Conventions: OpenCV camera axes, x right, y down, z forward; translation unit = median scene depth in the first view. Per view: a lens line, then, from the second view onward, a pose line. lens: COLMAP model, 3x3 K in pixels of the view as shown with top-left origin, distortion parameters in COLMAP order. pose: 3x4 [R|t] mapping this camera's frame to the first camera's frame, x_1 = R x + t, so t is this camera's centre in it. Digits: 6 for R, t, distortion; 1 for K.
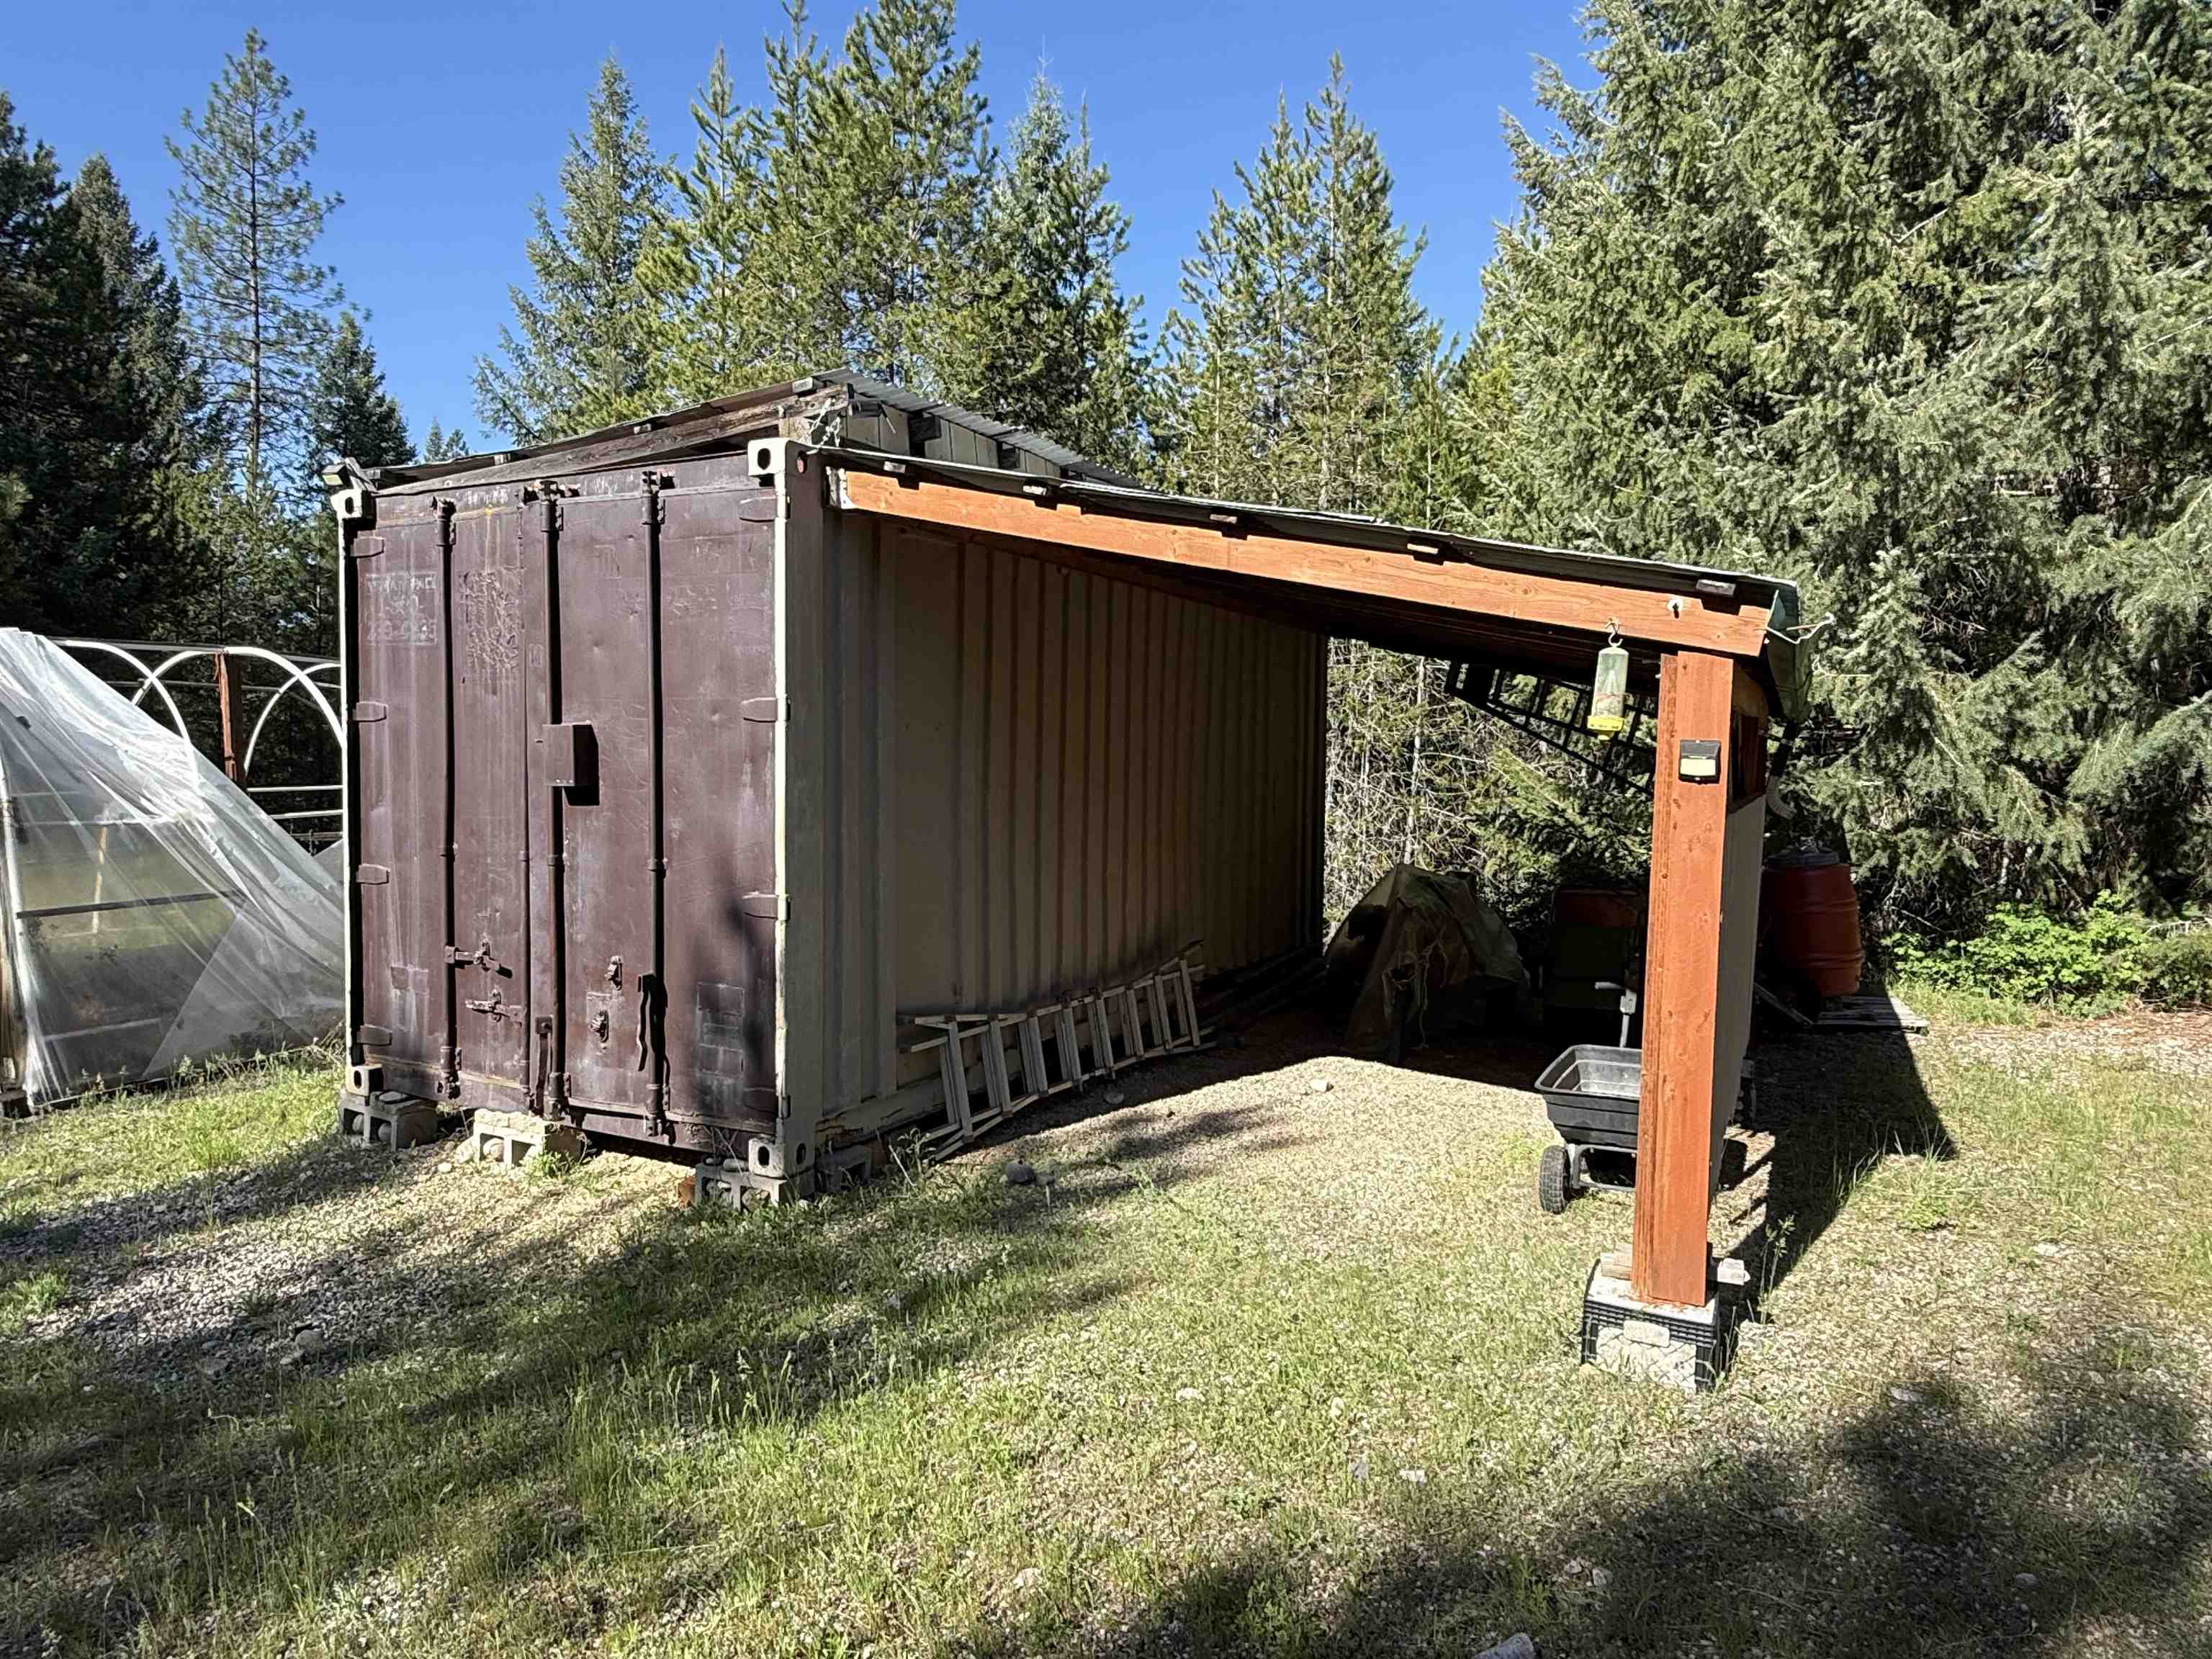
lens RADIAL K [[1343.6, 0, 1099.0], [0, 1343.6, 821.4], [0, 0, 1]] dist [0.002431, 0.002540]
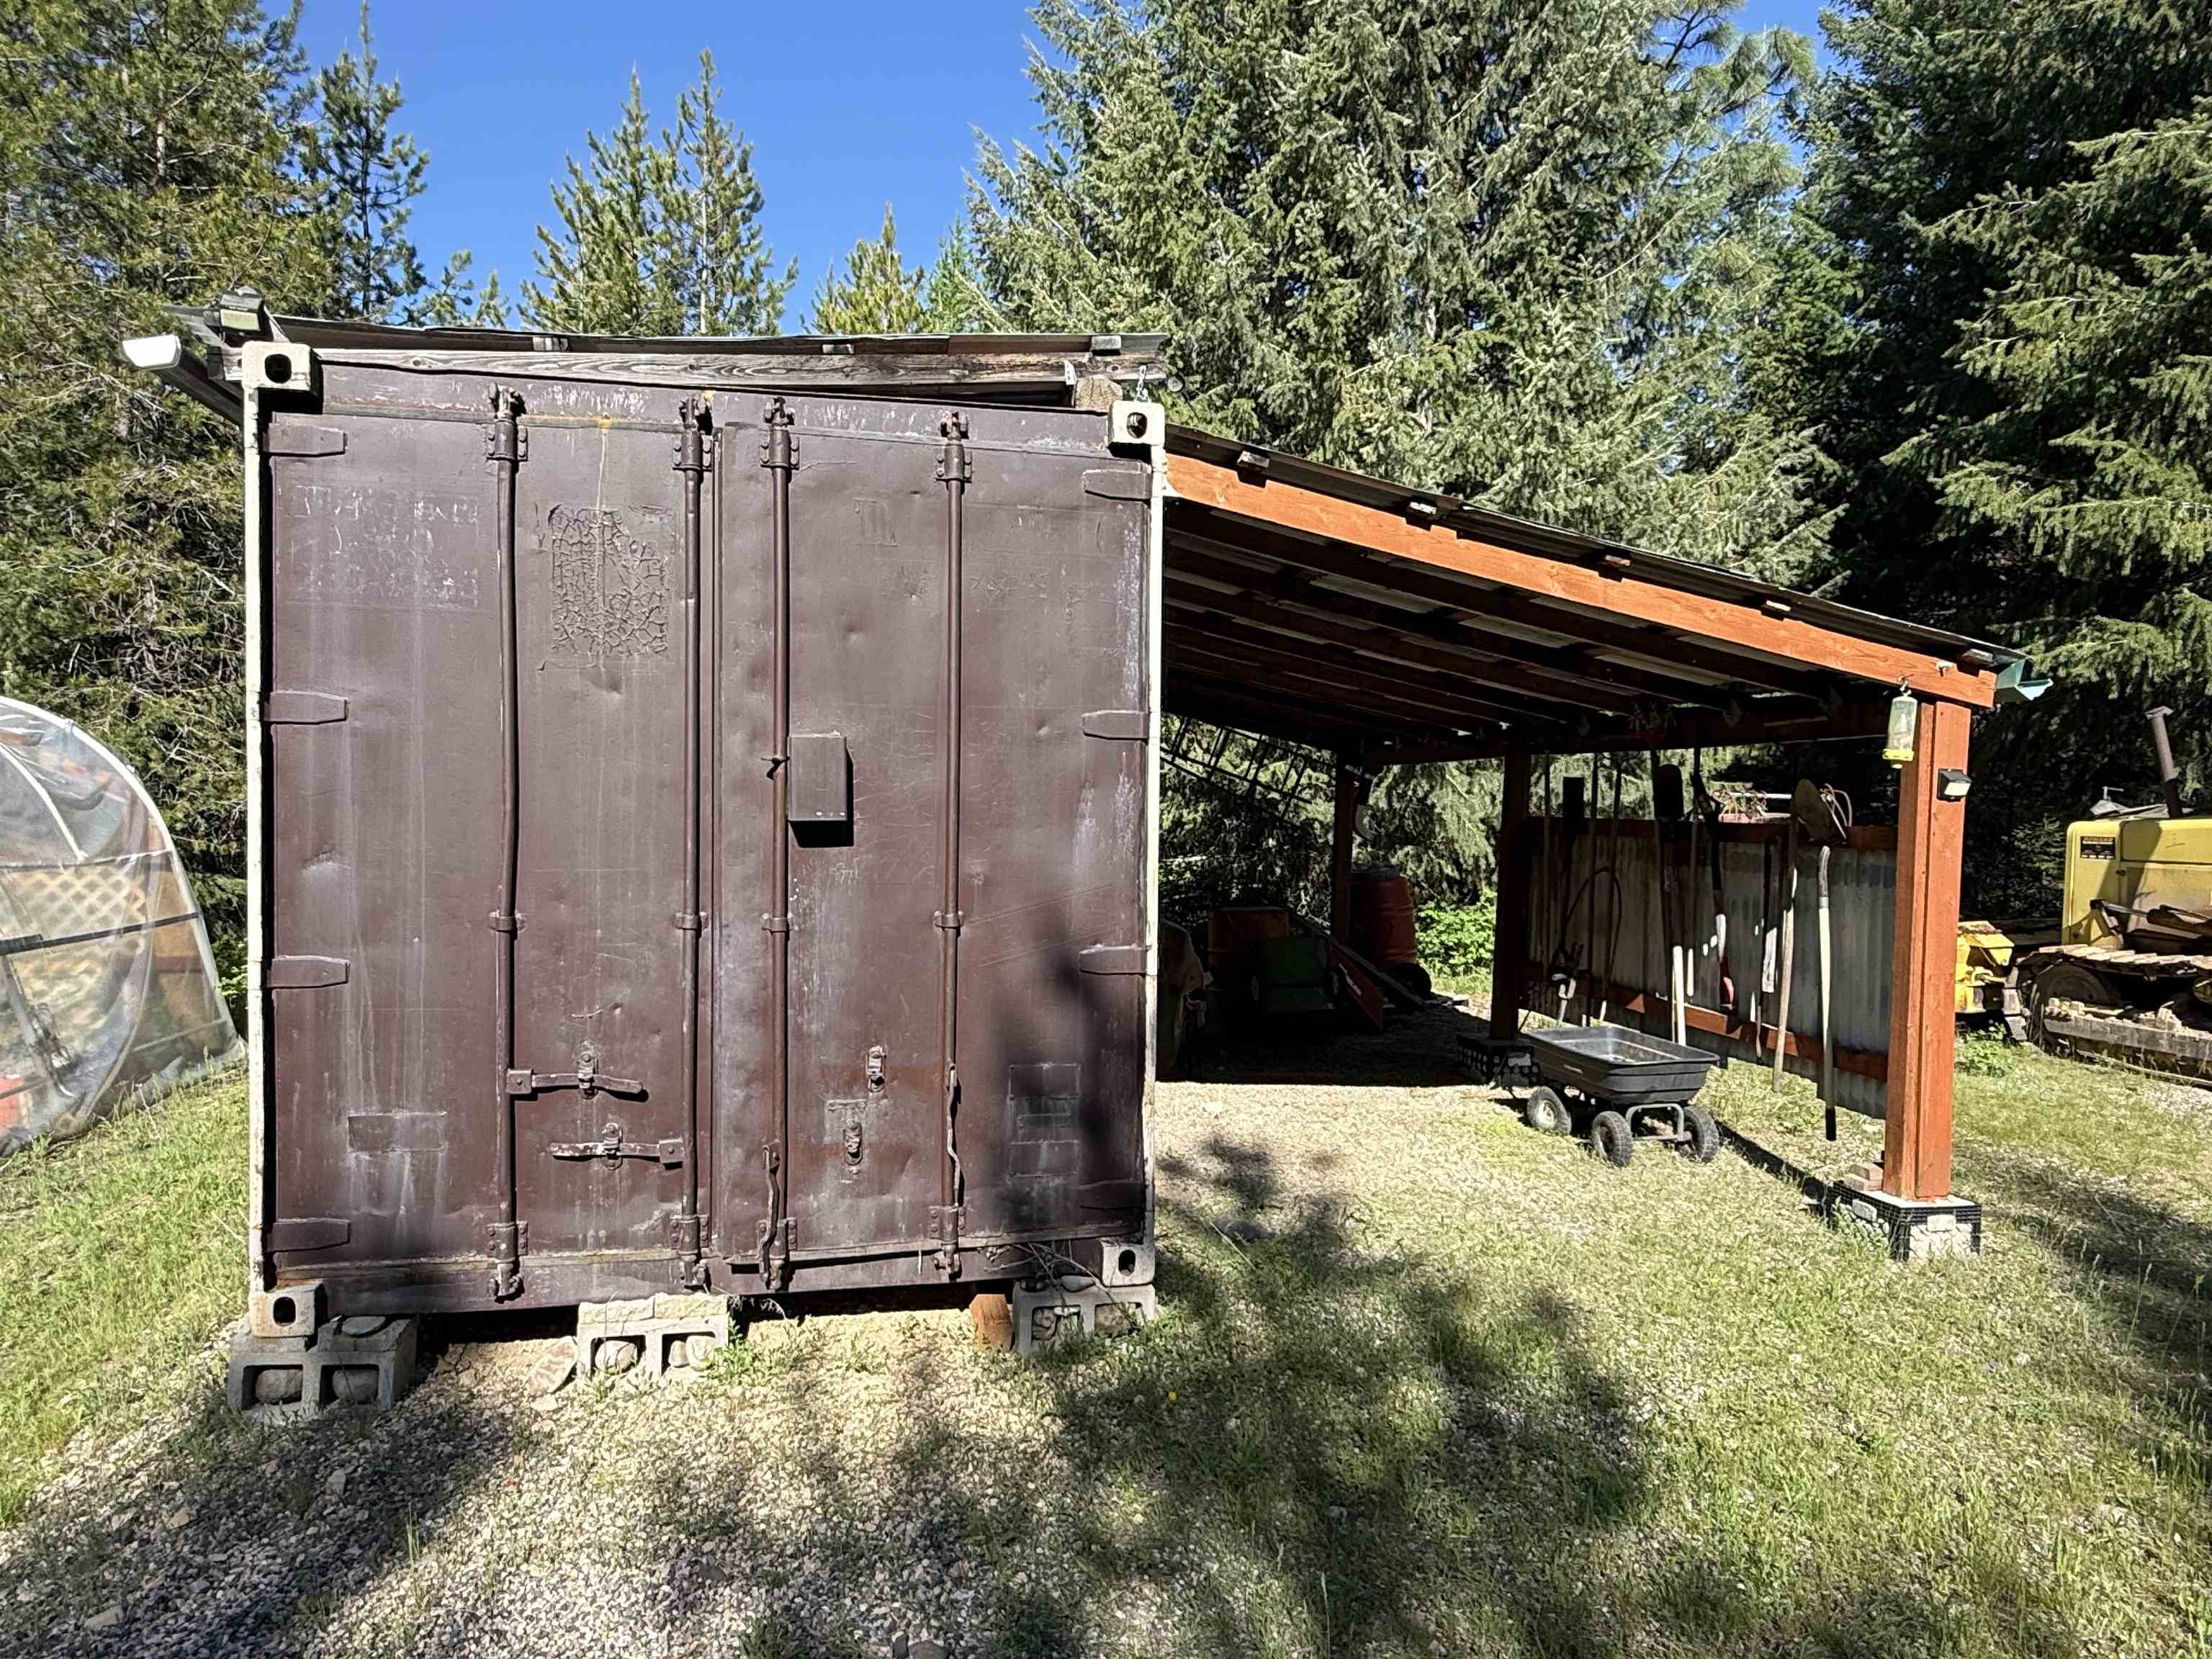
lens RADIAL K [[1343.6, 0, 1101.7], [0, 1343.6, 840.6], [0, 0, 1]] dist [0.002431, 0.002540]
pose [[0.784811, -0.022898, 0.619312, -0.747436], [0.031567, 0.999497, -0.003048, -0.008441], [-0.618931, 0.021942, 0.785139, 0.341486]]
